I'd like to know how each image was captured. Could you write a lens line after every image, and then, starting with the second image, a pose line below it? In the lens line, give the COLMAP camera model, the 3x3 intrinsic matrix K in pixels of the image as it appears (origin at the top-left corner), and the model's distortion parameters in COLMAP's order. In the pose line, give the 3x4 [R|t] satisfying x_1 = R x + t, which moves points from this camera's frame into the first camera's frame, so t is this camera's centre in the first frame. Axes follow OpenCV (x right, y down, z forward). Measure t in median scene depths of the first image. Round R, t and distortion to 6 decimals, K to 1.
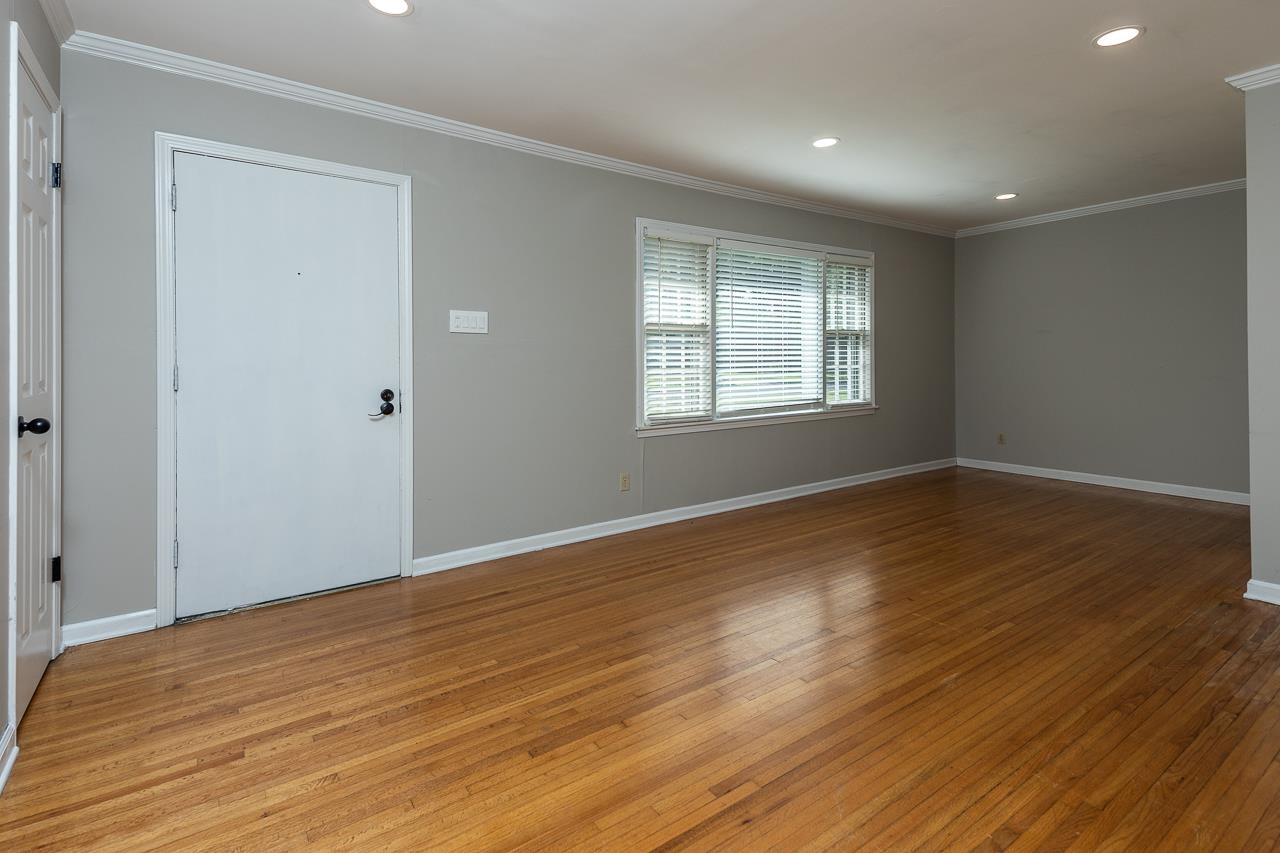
lens RADIAL K [[606.8, 0, 645.2], [0, 606.8, 357.8], [0, 0, 1]] dist [0.061899, -0.023195]
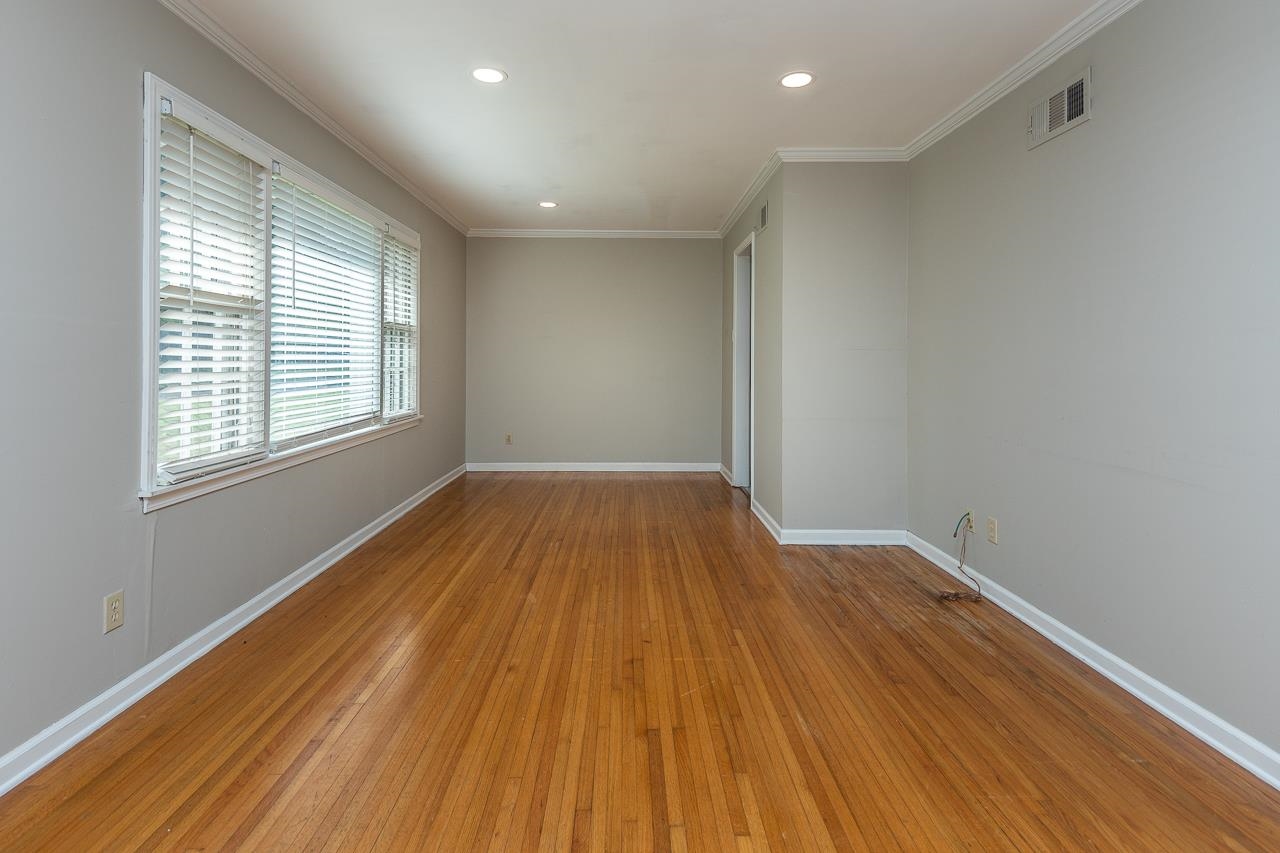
lens RADIAL K [[606.8, 0, 645.2], [0, 606.8, 357.8], [0, 0, 1]] dist [0.061899, -0.023195]
pose [[0.570023, 0.016016, 0.821473, -0.180147], [-0.012801, 0.999862, -0.010612, 0.004220], [-0.821529, -0.004466, 0.570149, 0.336893]]
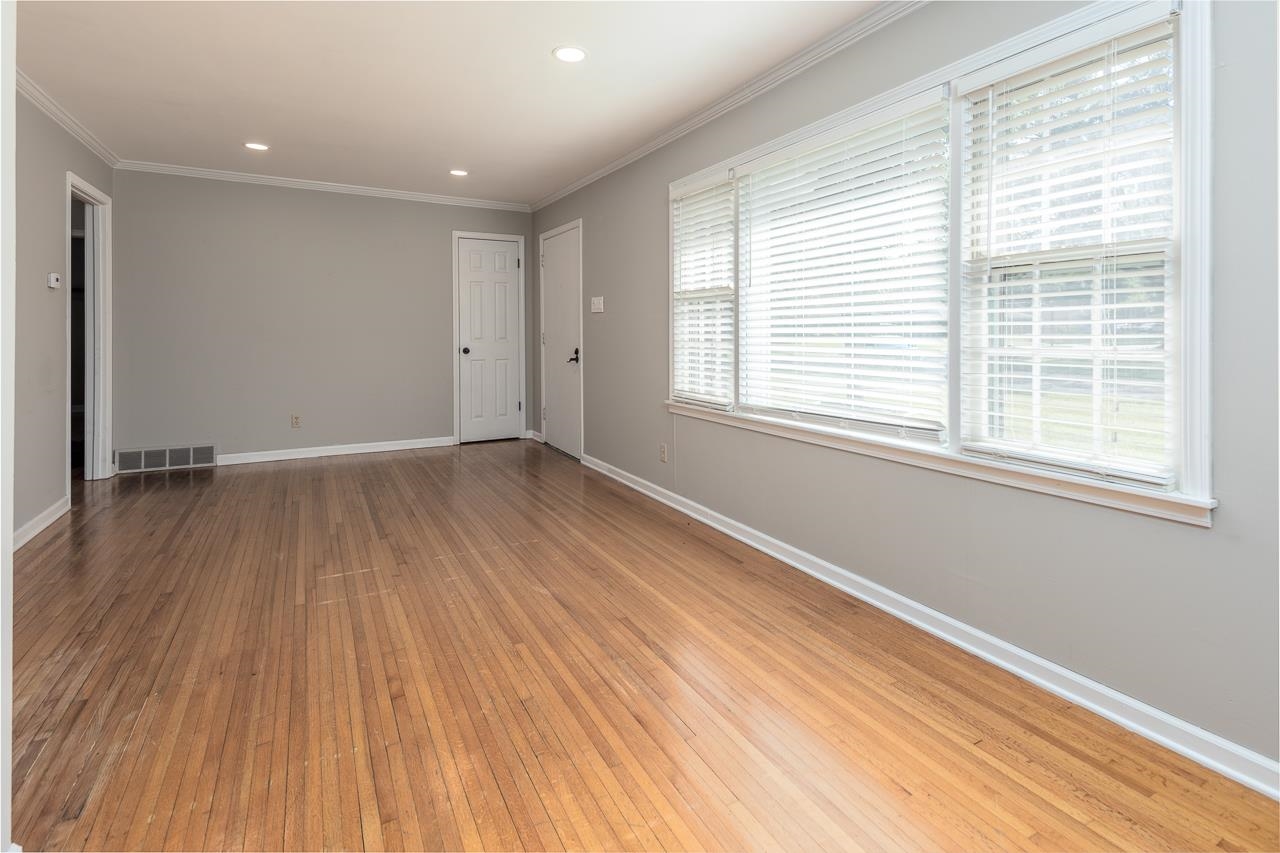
lens RADIAL K [[606.8, 0, 645.2], [0, 606.8, 357.8], [0, 0, 1]] dist [0.061899, -0.023195]
pose [[-0.122883, 0.050854, -0.991117, 0.880821], [0.007871, 0.998705, 0.050267, -0.003716], [0.992390, -0.001624, -0.123124, 0.992545]]
